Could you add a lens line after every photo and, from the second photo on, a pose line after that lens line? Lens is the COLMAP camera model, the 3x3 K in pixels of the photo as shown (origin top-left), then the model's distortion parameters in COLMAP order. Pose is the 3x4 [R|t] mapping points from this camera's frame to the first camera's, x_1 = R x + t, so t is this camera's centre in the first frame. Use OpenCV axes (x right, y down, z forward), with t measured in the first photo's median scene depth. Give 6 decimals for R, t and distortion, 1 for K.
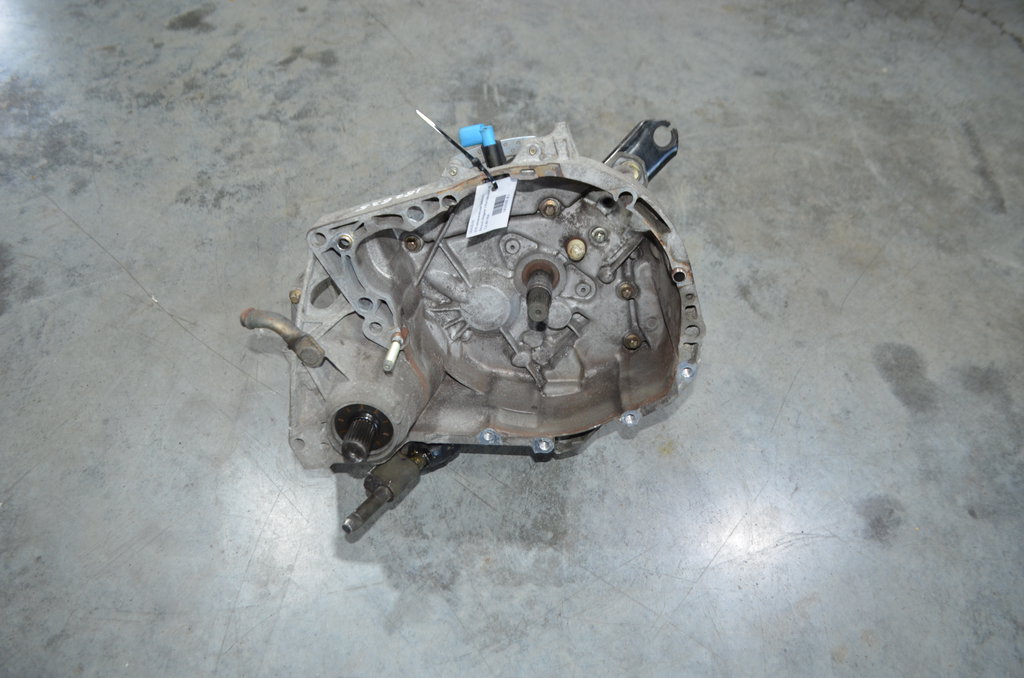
lens RADIAL K [[799.5, 0, 518.2], [0, 799.5, 347.7], [0, 0, 1]] dist [-0.078619, 0.012547]
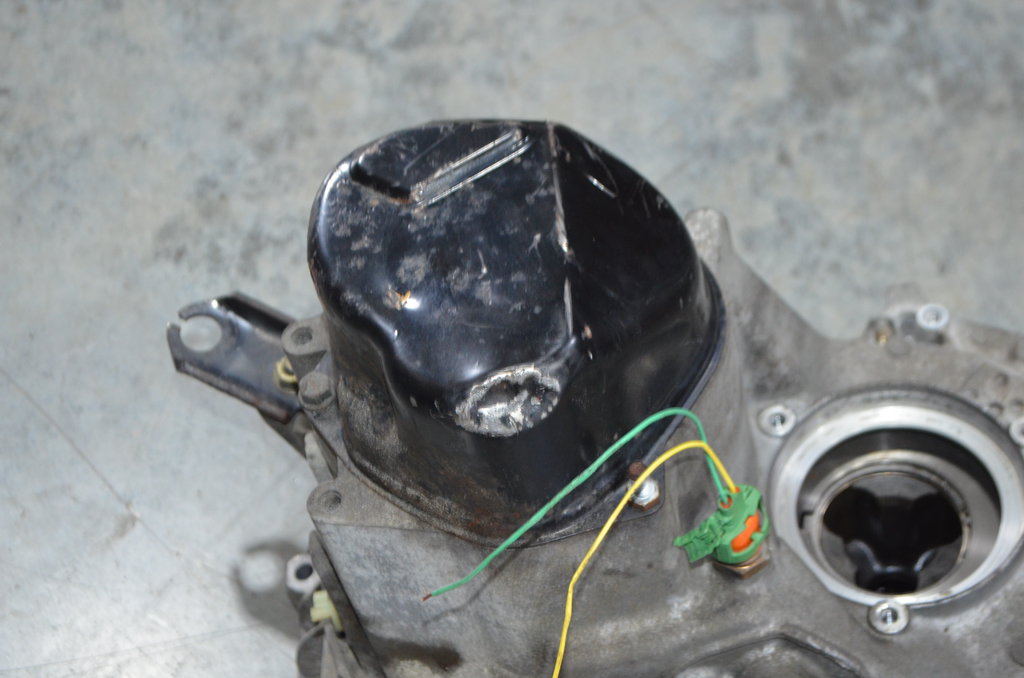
lens RADIAL K [[1789.6, 0, 516.7], [0, 1789.6, 336.3], [0, 0, 1]] dist [0.010853, 0.000000]
pose [[0.998429, 0.054281, -0.013914, -0.223882], [-0.053122, 0.995895, 0.073286, -0.236029], [0.017835, -0.072432, 0.997214, -0.010530]]
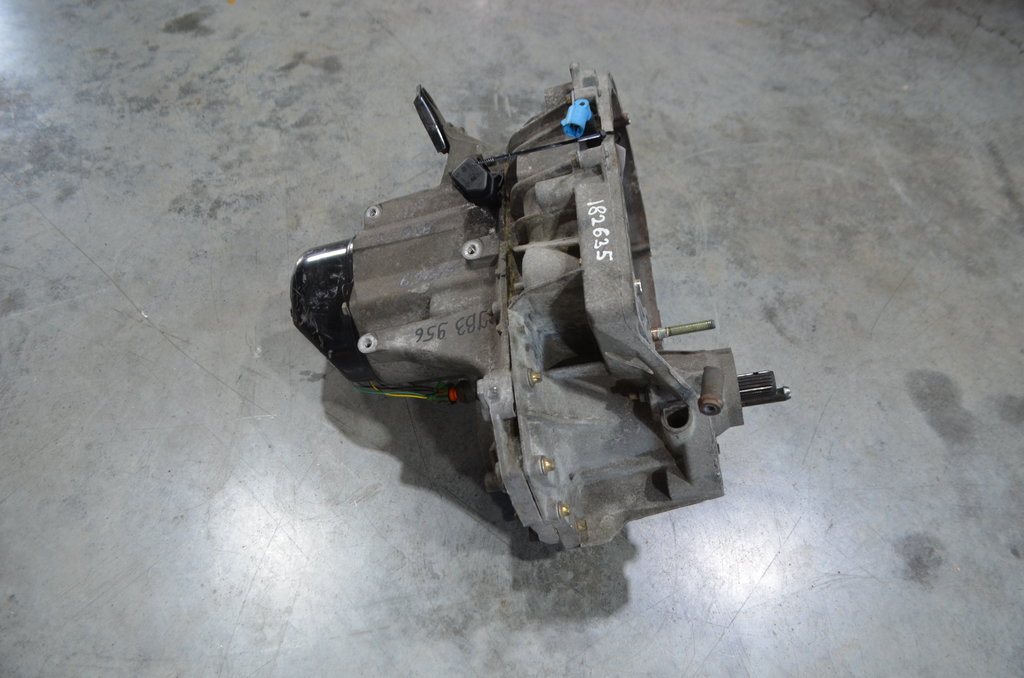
lens RADIAL K [[799.5, 0, 516.4], [0, 799.5, 347.0], [0, 0, 1]] dist [-0.078619, 0.012547]
pose [[0.999843, 0.011773, 0.013270, -0.031677], [-0.011448, 0.999639, -0.024295, -0.005167], [-0.013551, 0.024139, 0.999617, 0.060450]]
